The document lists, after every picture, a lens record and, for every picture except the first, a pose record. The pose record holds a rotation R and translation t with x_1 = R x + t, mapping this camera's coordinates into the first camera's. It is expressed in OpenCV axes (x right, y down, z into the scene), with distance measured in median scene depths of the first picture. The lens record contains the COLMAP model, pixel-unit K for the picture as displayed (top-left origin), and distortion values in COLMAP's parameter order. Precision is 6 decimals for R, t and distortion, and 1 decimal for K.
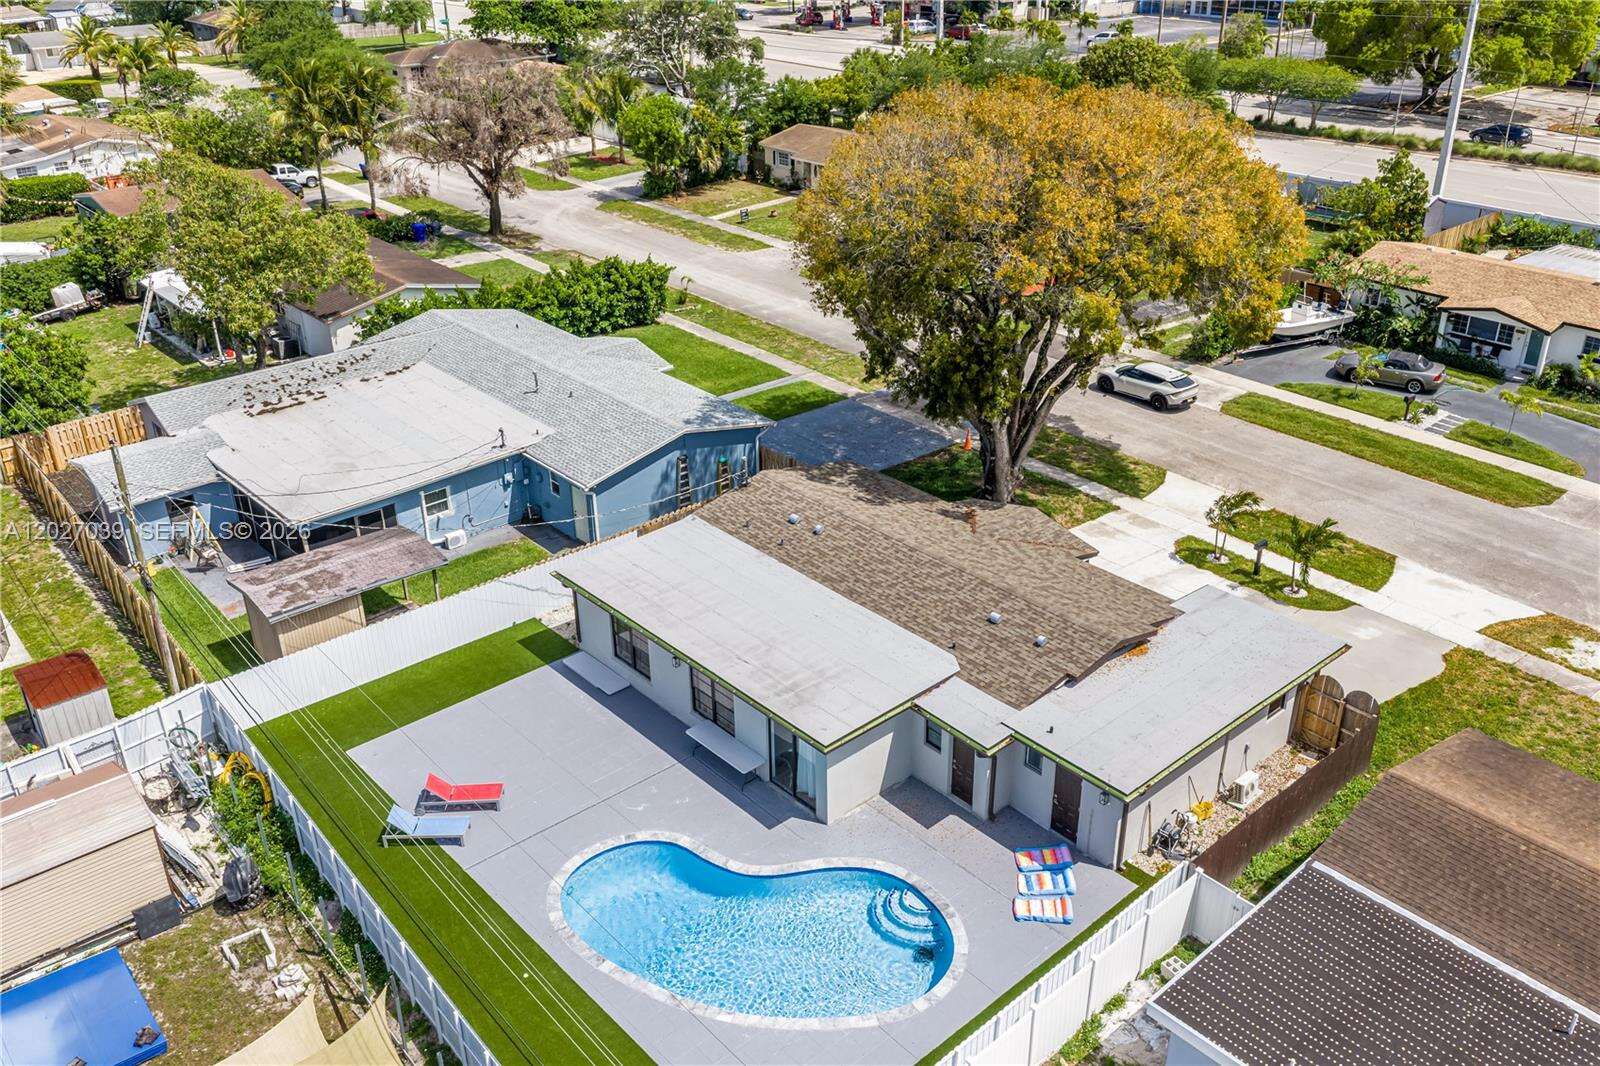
lens RADIAL K [[1332.1, 0, 811.3], [0, 1332.1, 531.2], [0, 0, 1]] dist [0.020181, -0.024198]
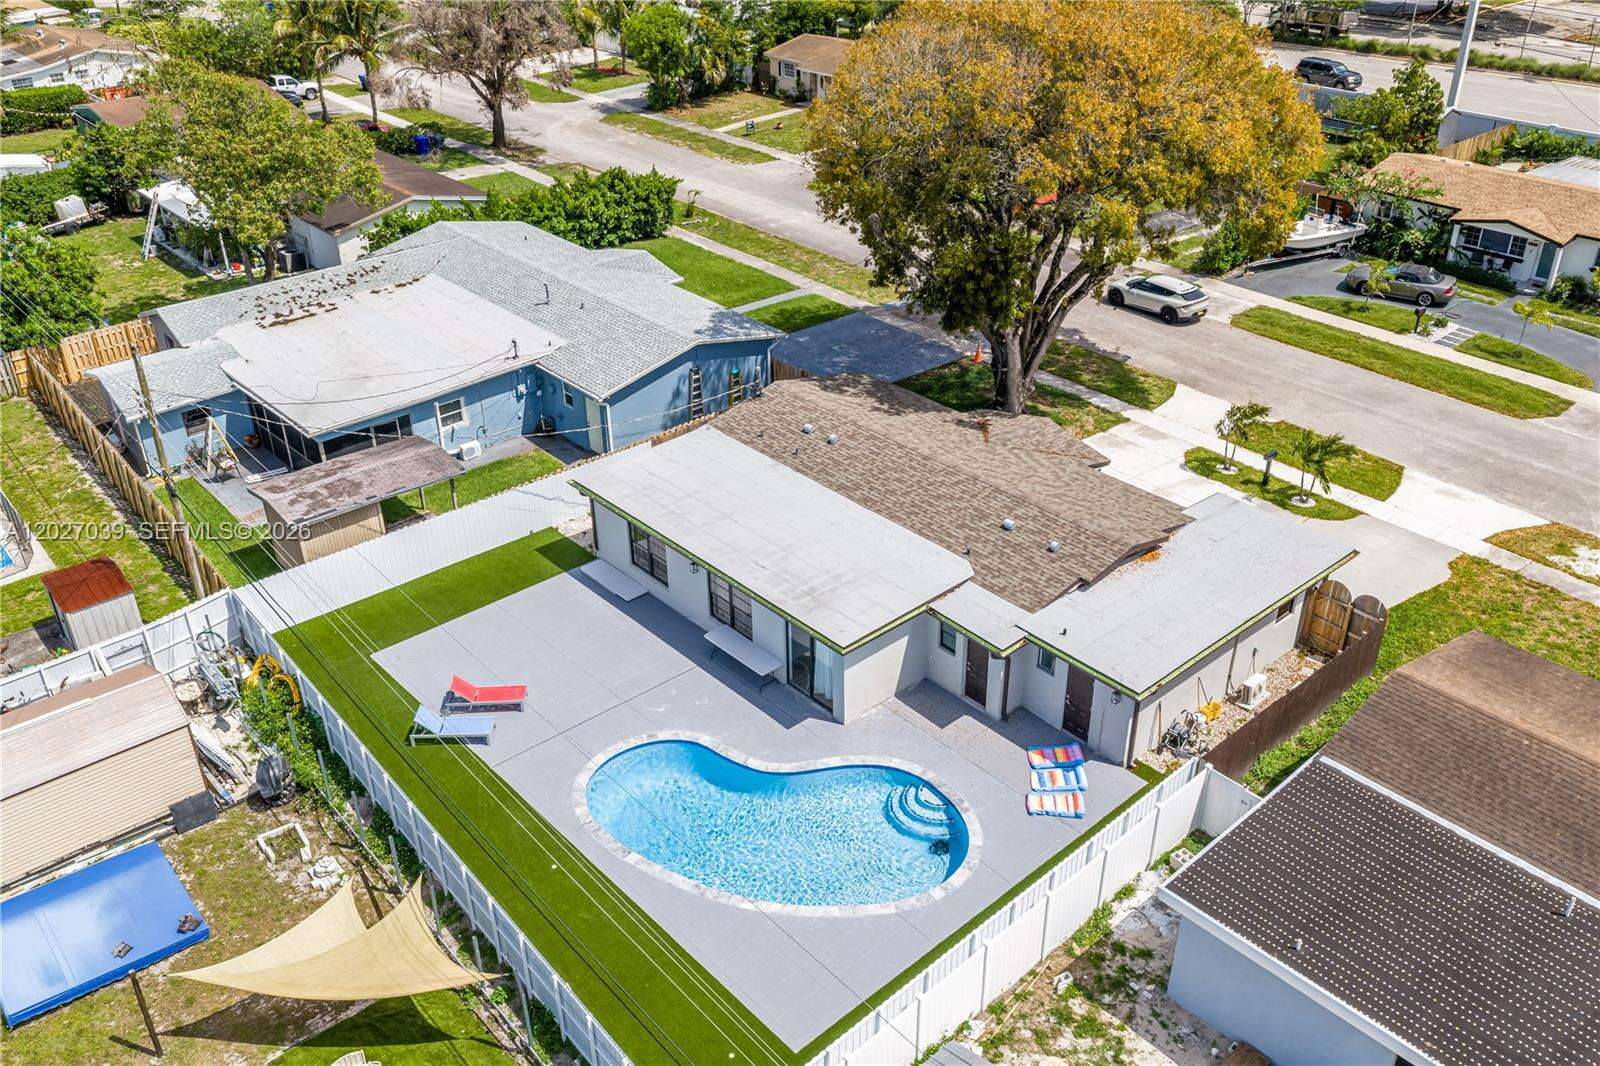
lens RADIAL K [[1332.1, 0, 811.3], [0, 1332.1, 531.2], [0, 0, 1]] dist [0.020181, -0.024198]
pose [[1.000000, -0.000044, -0.000063, -0.009433], [0.000048, 0.998337, 0.057642, 0.009227], [0.000060, -0.057642, 0.998337, -0.009036]]
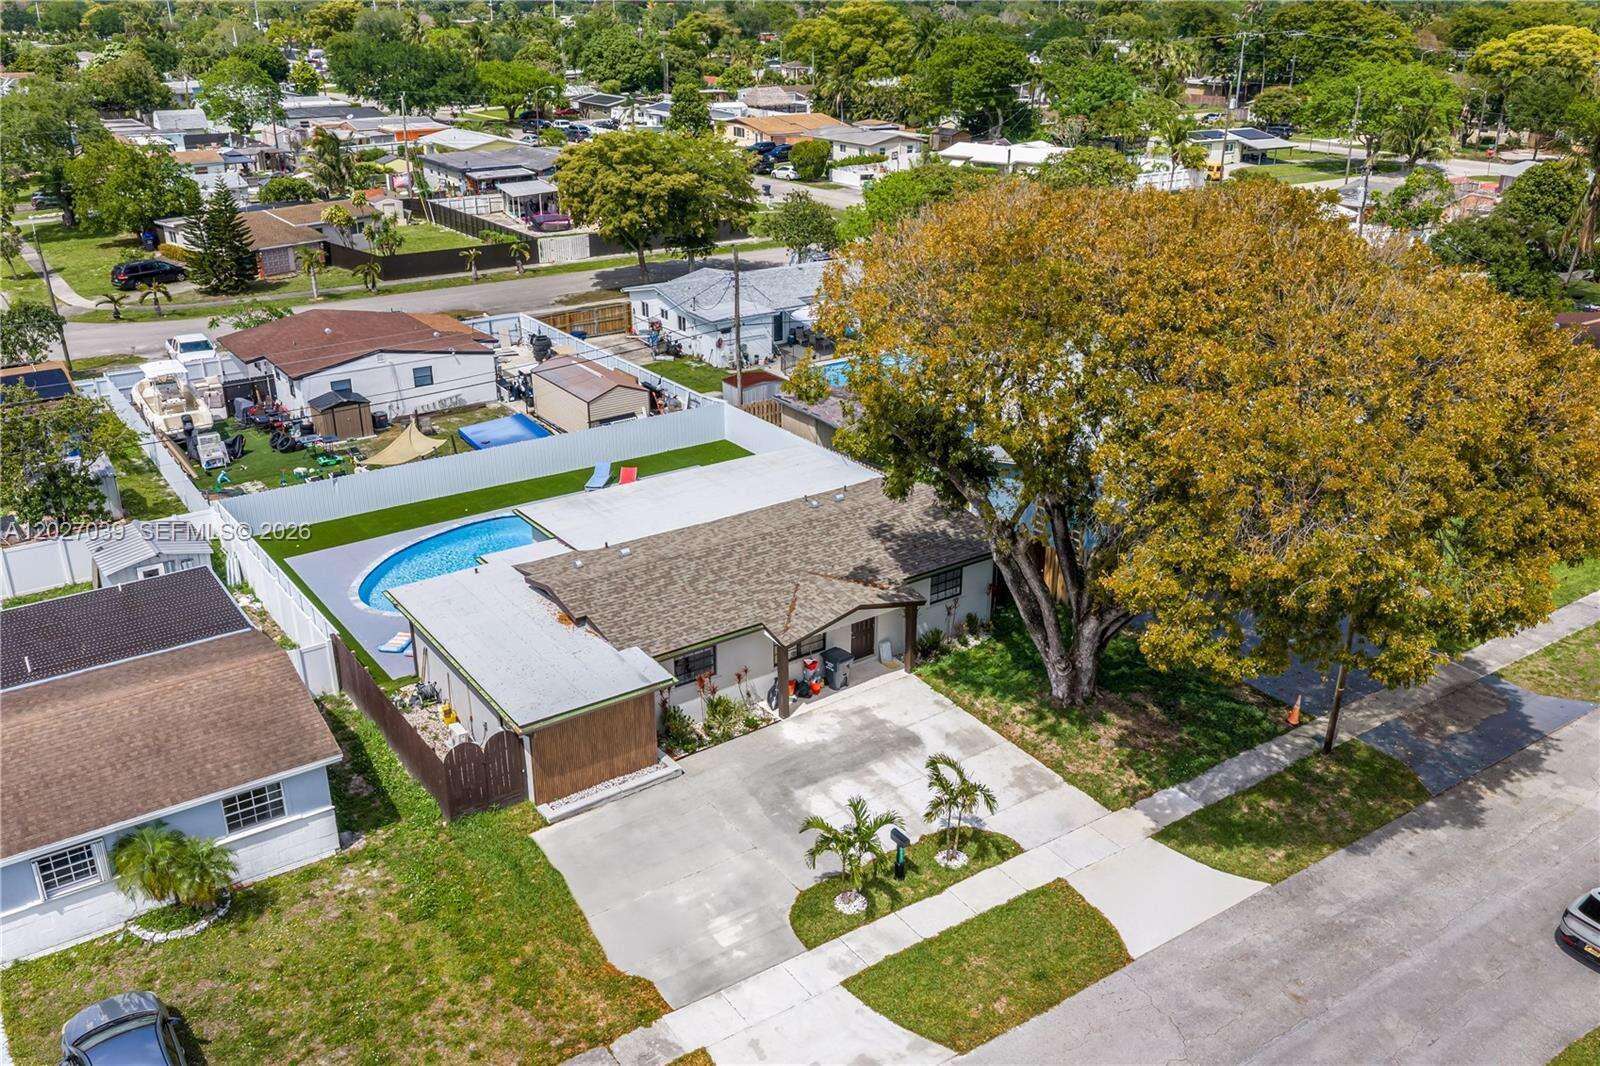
lens RADIAL K [[1332.1, 0, 811.3], [0, 1332.1, 531.2], [0, 0, 1]] dist [0.020181, -0.024198]
pose [[-0.113085, 0.384709, -0.916085, 0.901287], [-0.447687, 0.803374, 0.392640, -0.365952], [0.887011, 0.454521, 0.081379, 0.805646]]
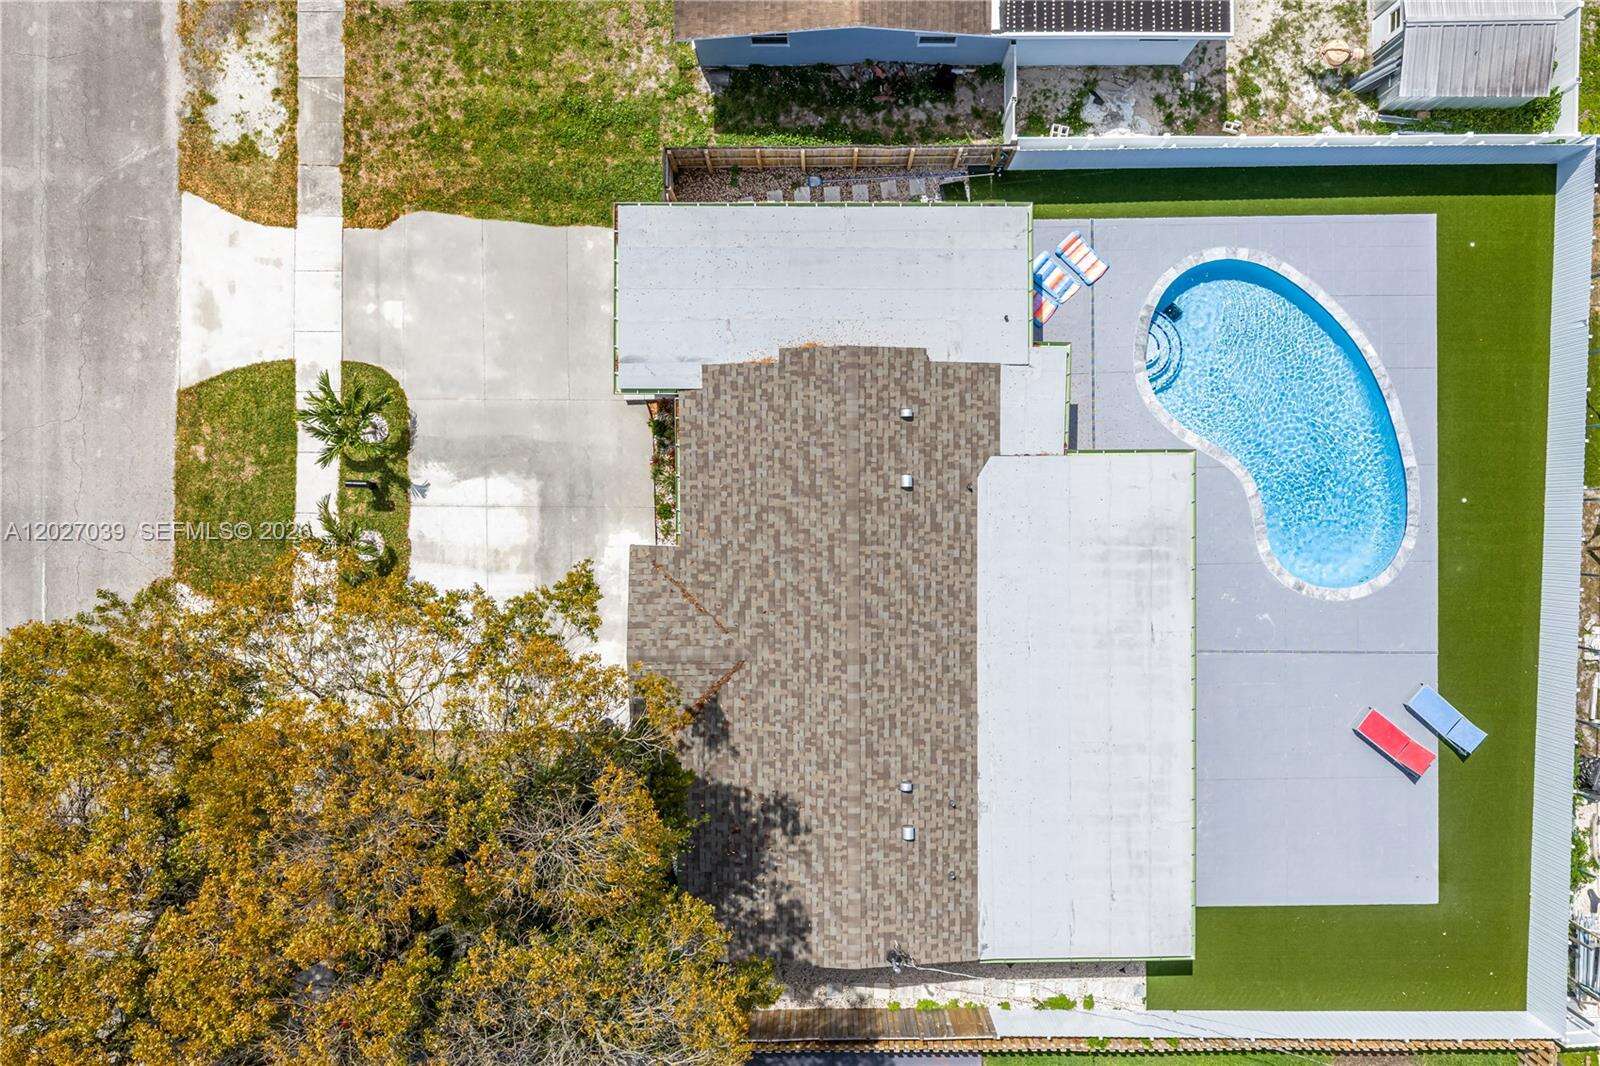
lens RADIAL K [[1332.1, 0, 811.3], [0, 1332.1, 531.2], [0, 0, 1]] dist [0.020181, -0.024198]
pose [[-0.747275, -0.664187, -0.020872, 0.141885], [0.296976, -0.361896, 0.883649, -0.569140], [-0.594462, 0.654130, 0.467684, 0.503566]]
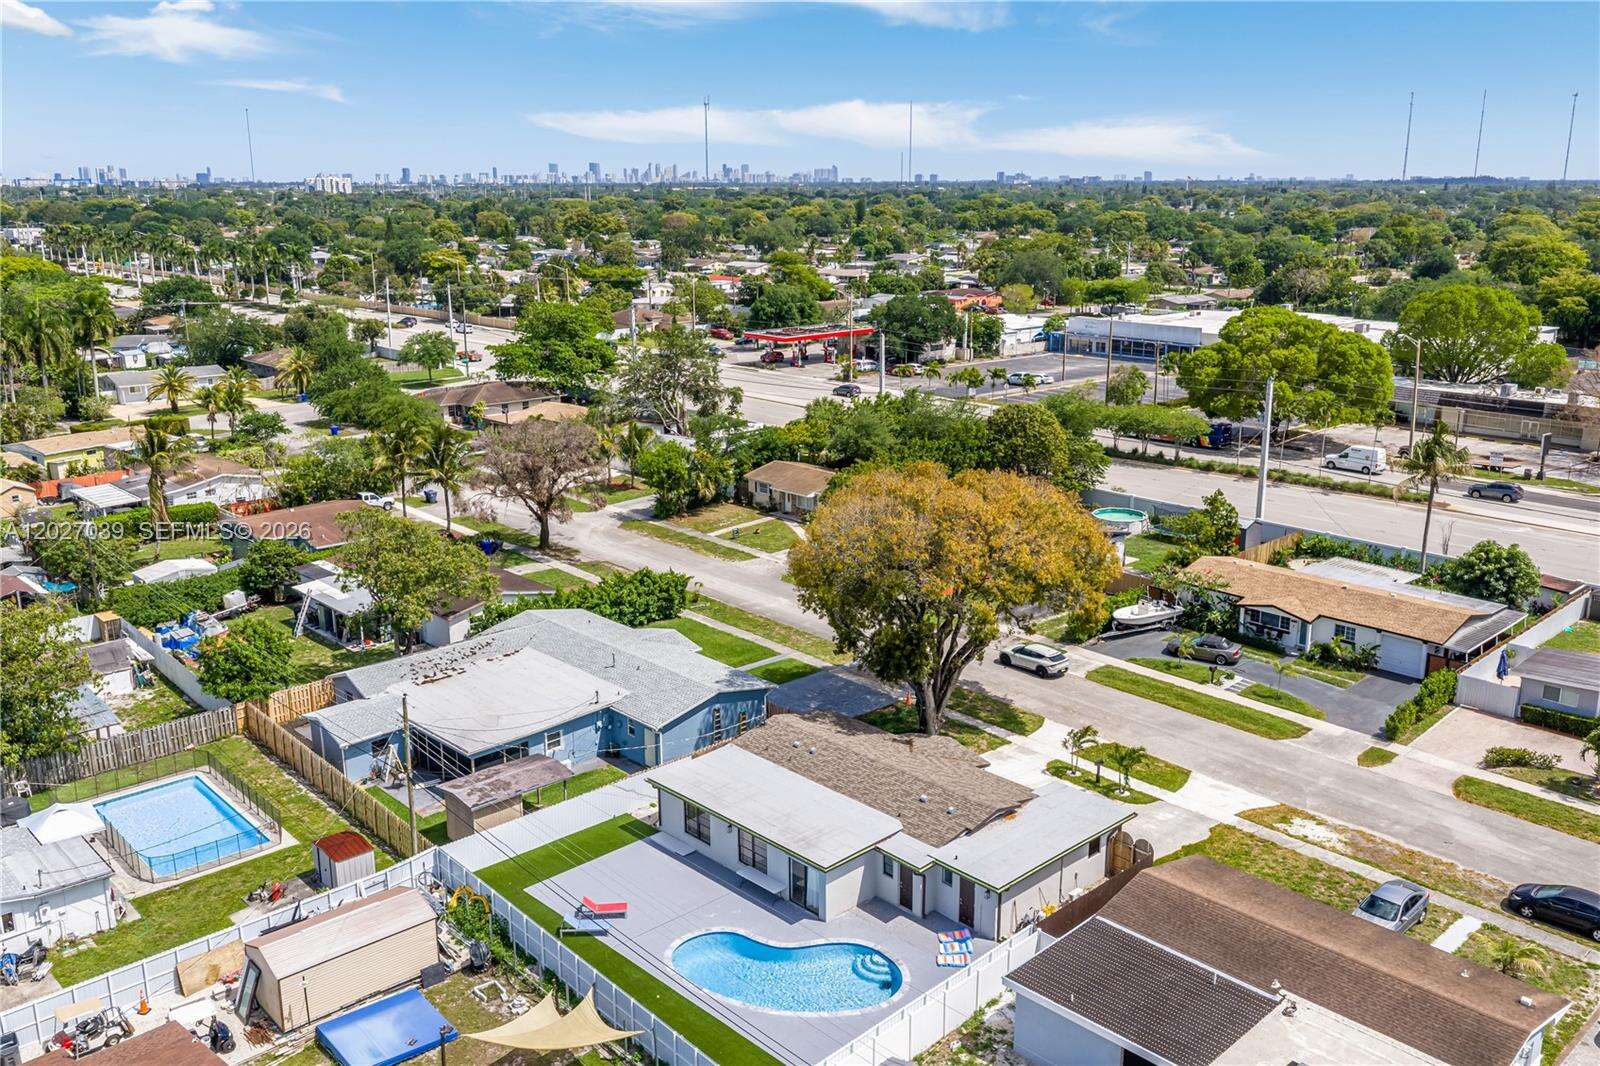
lens RADIAL K [[1332.1, 0, 811.3], [0, 1332.1, 531.2], [0, 0, 1]] dist [0.020181, -0.024198]
pose [[0.999305, -0.003372, 0.037131, -0.047979], [0.011088, 0.977724, -0.209603, 0.066603], [-0.035597, 0.209869, 0.977081, -0.527104]]
